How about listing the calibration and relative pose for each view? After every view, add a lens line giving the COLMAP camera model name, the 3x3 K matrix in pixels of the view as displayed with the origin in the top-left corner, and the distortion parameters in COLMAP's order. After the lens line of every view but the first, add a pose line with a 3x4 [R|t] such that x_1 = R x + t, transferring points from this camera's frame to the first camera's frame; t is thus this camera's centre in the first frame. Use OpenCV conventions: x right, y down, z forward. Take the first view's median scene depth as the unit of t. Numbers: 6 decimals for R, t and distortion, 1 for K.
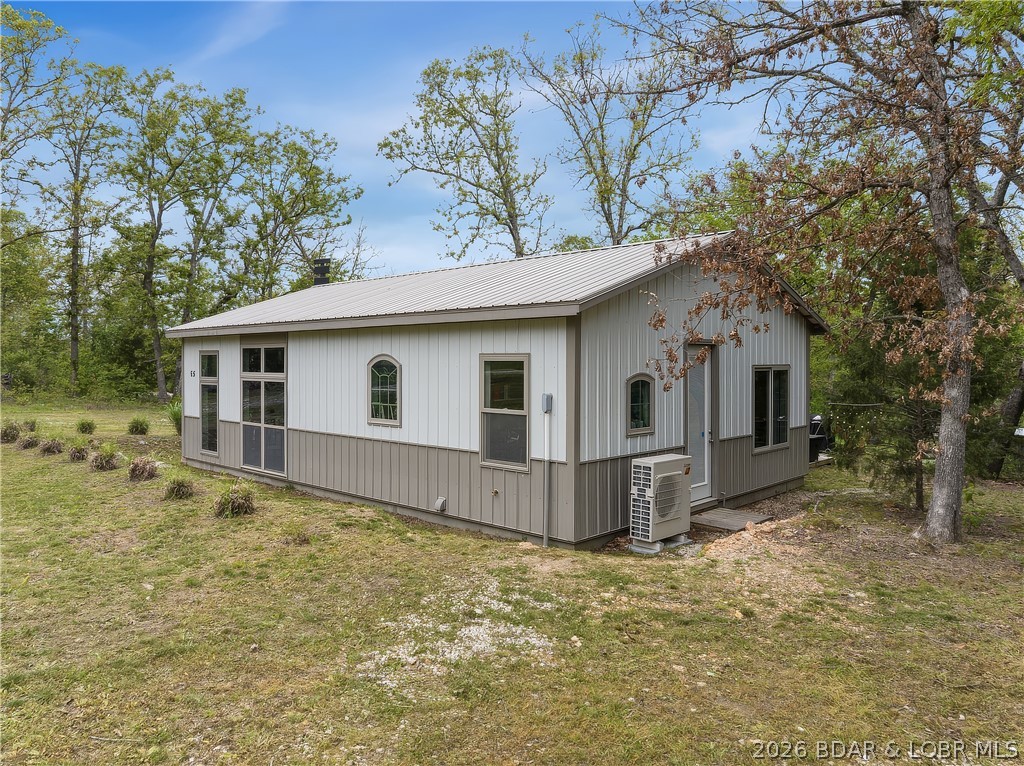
lens RADIAL K [[706.4, 0, 509.8], [0, 706.4, 377.5], [0, 0, 1]] dist [-0.024483, -0.006678]
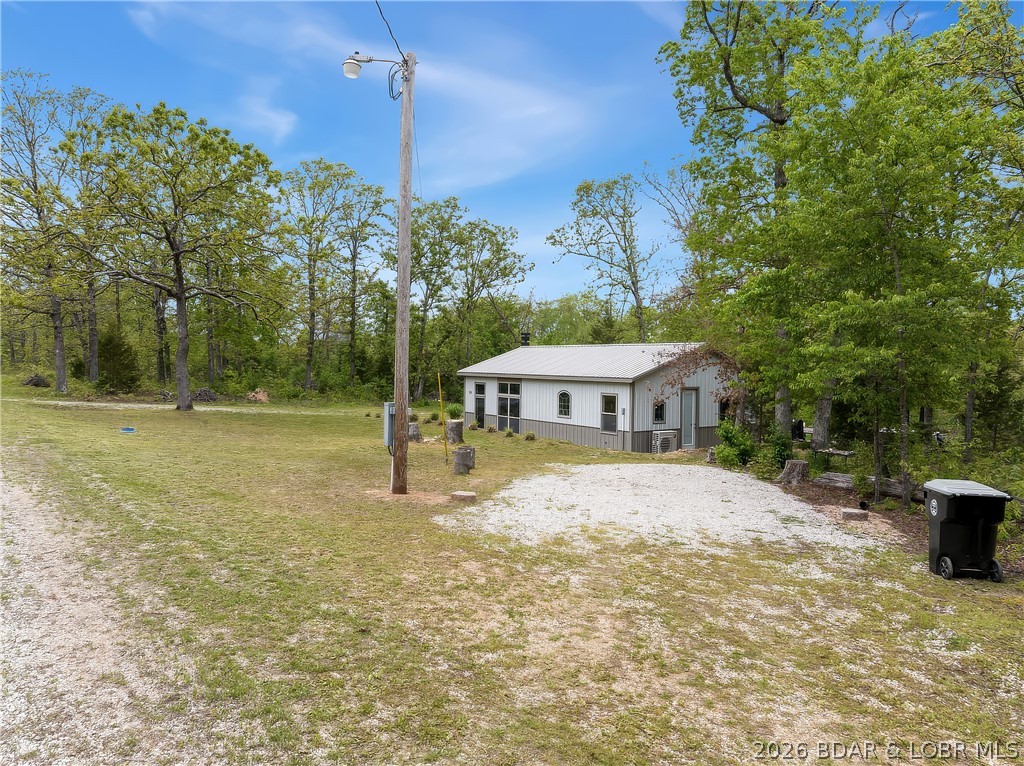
lens RADIAL K [[706.4, 0, 506.7], [0, 706.4, 383.3], [0, 0, 1]] dist [-0.024483, -0.006678]
pose [[0.978932, 0.016504, -0.203518, 0.105443], [-0.014952, 0.999846, 0.009161, -0.059329], [0.203638, -0.005926, 0.979028, -1.185859]]
